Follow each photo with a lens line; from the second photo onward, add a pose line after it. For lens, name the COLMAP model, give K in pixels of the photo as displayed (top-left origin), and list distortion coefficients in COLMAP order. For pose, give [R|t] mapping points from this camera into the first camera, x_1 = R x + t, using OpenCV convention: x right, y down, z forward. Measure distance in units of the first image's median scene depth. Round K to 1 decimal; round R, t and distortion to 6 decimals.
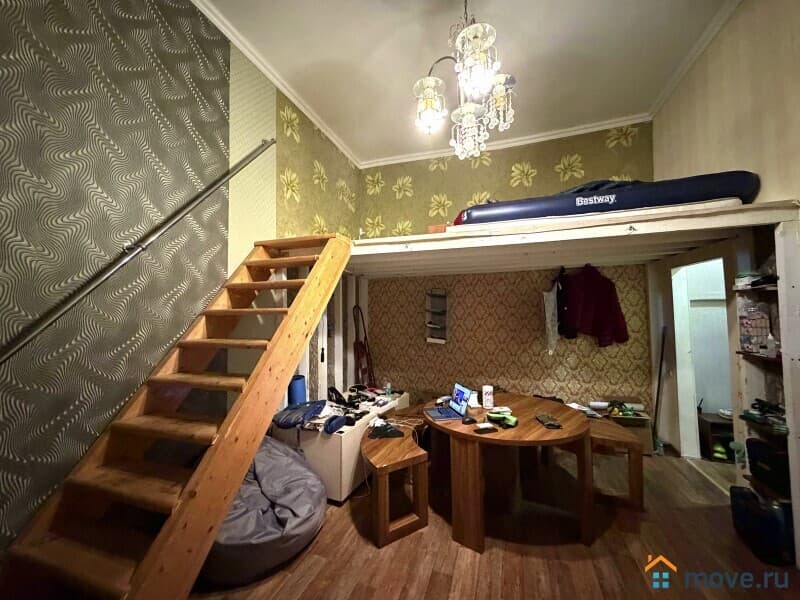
lens RADIAL K [[317.7, 0, 397.2], [0, 317.7, 299.8], [0, 0, 1]] dist [-0.003636, -0.000432]
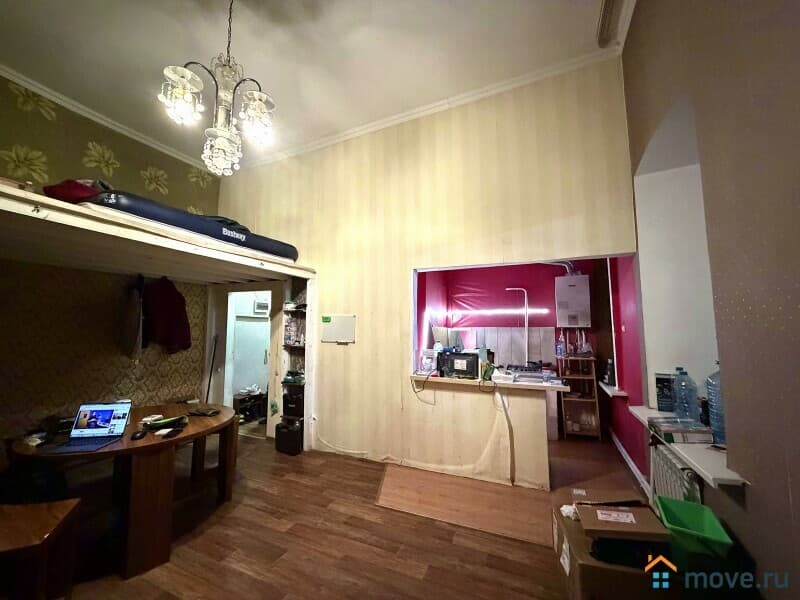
lens RADIAL K [[317.7, 0, 398.1], [0, 317.7, 302.2], [0, 0, 1]] dist [-0.003636, -0.000432]
pose [[0.083091, 0.096262, 0.991882, -0.609400], [-0.044692, 0.994682, -0.092790, 0.056857], [-0.995539, -0.036619, 0.086951, 0.206610]]
